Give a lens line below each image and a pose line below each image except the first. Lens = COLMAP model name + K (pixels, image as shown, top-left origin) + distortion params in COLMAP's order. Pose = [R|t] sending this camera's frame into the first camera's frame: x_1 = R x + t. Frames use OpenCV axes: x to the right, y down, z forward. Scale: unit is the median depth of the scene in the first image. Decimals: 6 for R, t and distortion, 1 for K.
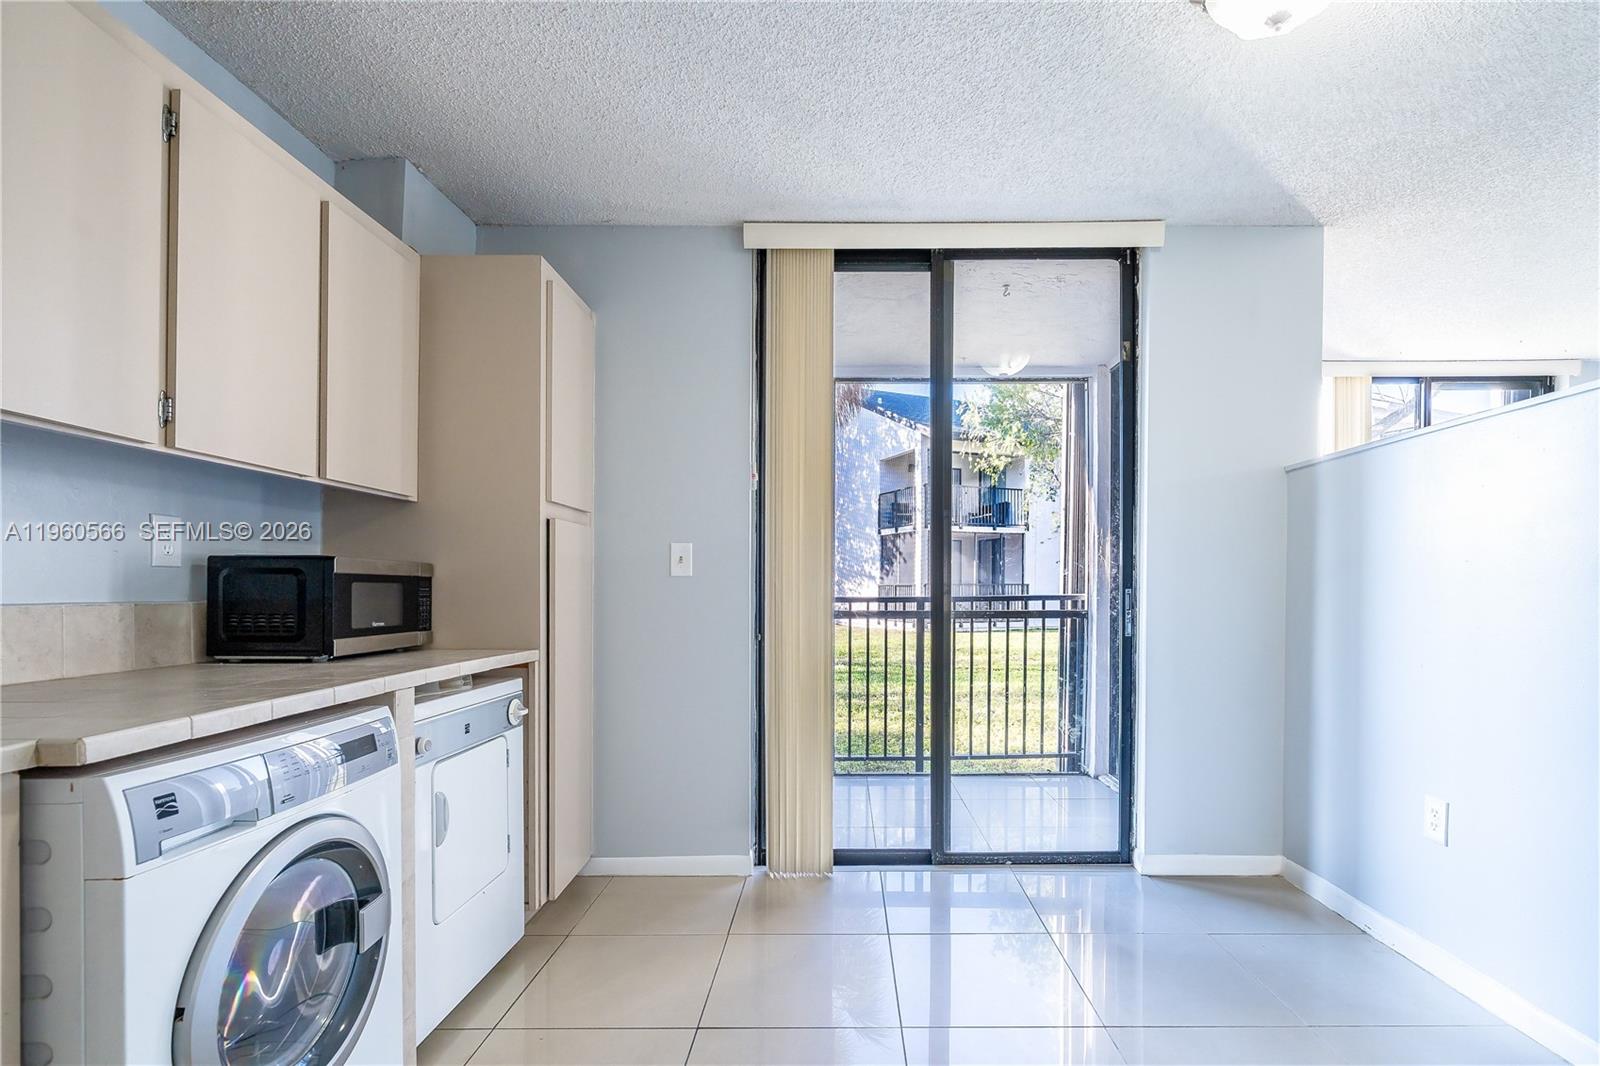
lens RADIAL K [[765.2, 0, 842.4], [0, 765.2, 596.7], [0, 0, 1]] dist [0.000391, 0.000173]
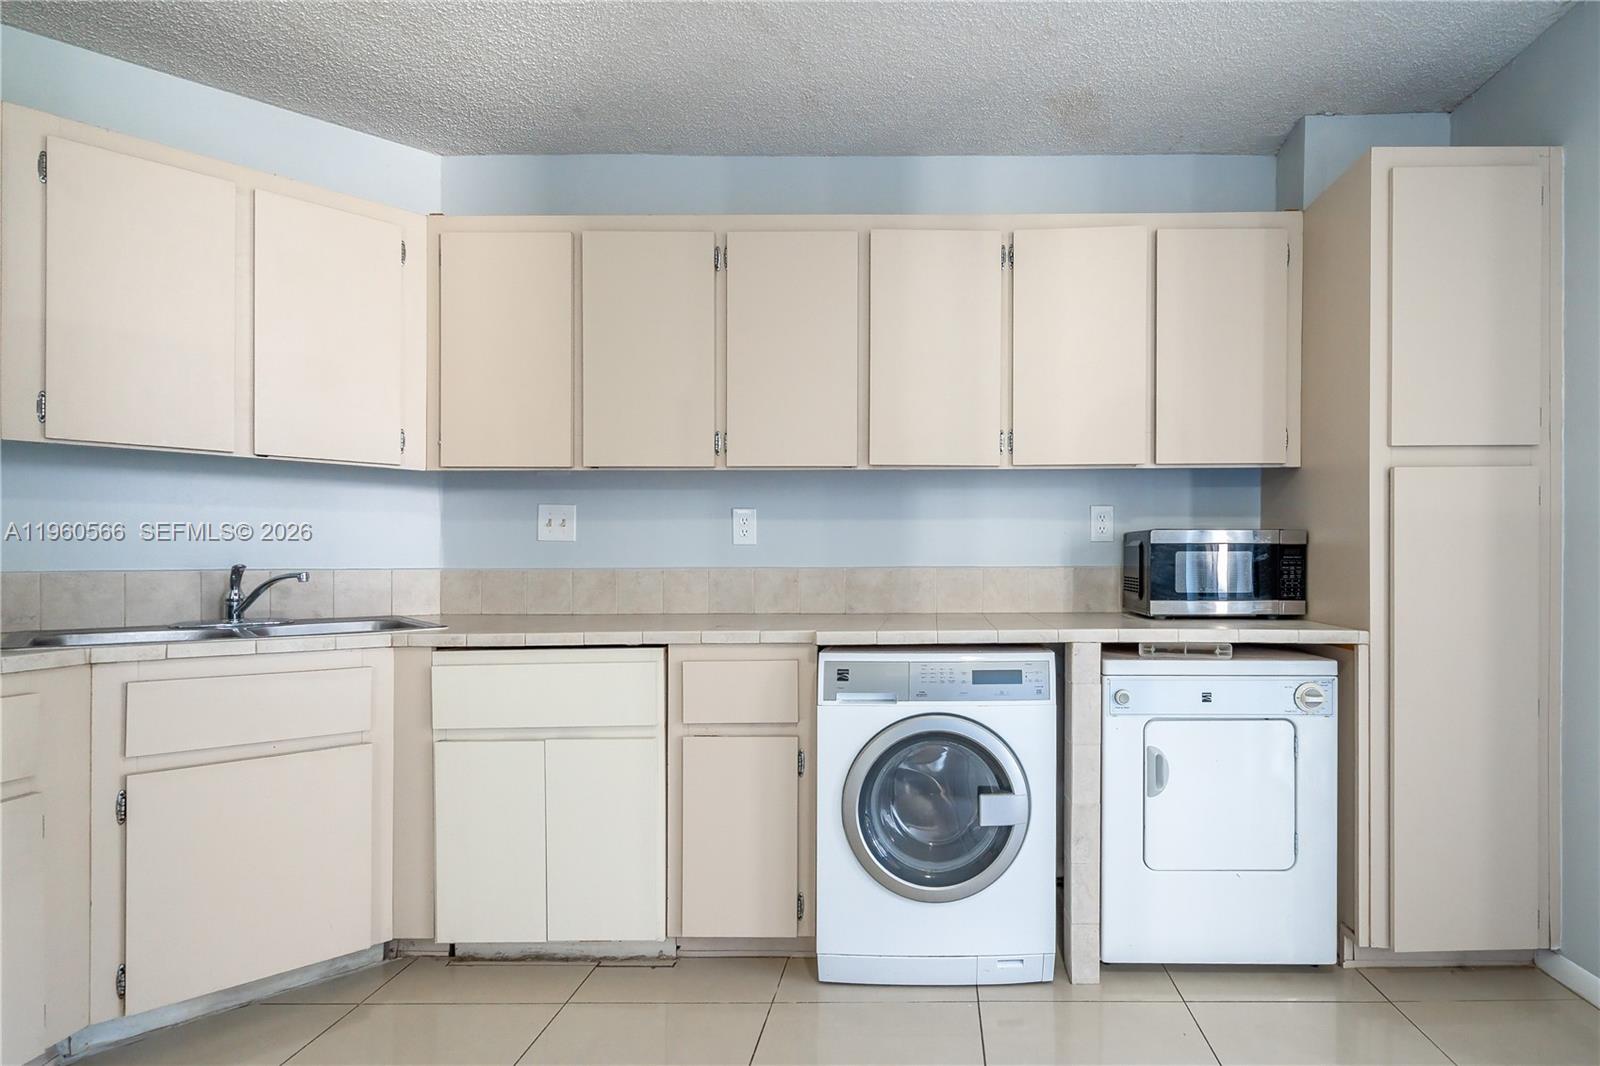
lens RADIAL K [[827.1, 0, 921.4], [0, 827.1, 567.9], [0, 0, 1]] dist [-0.000156, 0.001348]
pose [[-0.010810, 0.010045, -0.999891, 0.637254], [-0.006146, 0.999930, 0.010112, -0.004723], [0.999923, 0.006255, -0.010748, 0.691052]]
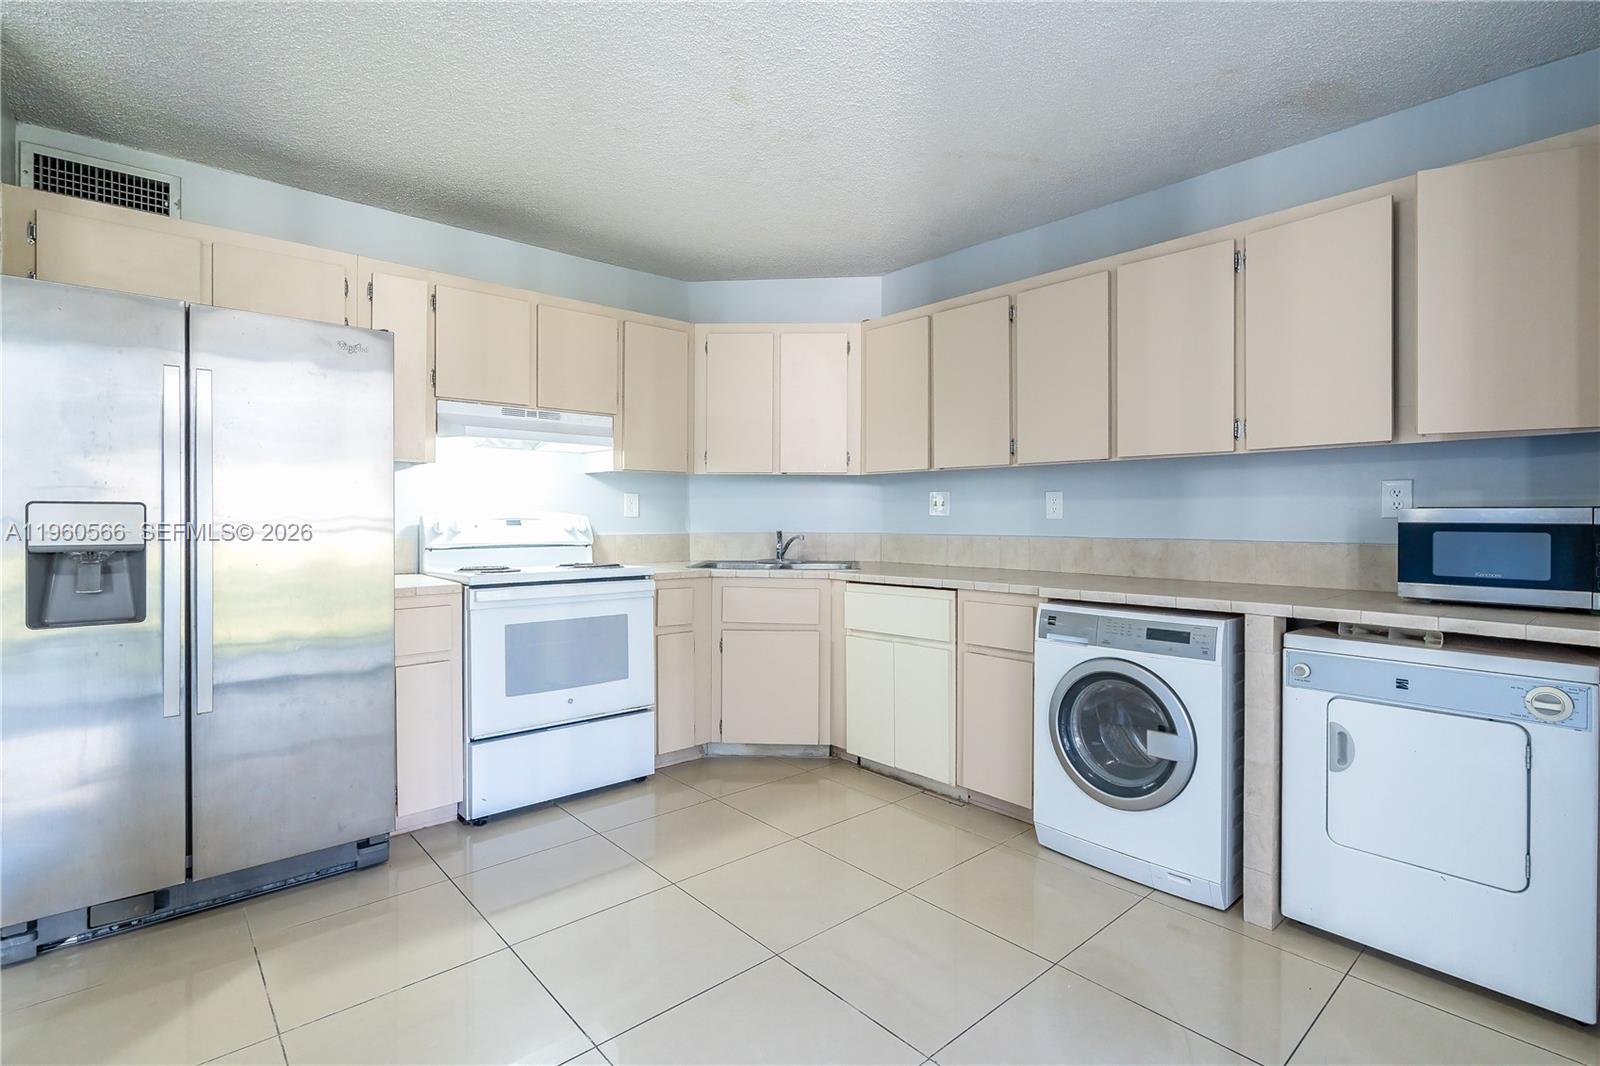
lens RADIAL K [[745.8, 0, 800.0], [0, 745.8, 533.0], [0, 0, 1]] dist [-0.000077, -0.000201]
pose [[-0.753303, 0.013418, -0.657537, 0.759248], [-0.006301, 0.999599, 0.027616, -0.042938], [0.657643, 0.024946, -0.752916, 1.303171]]
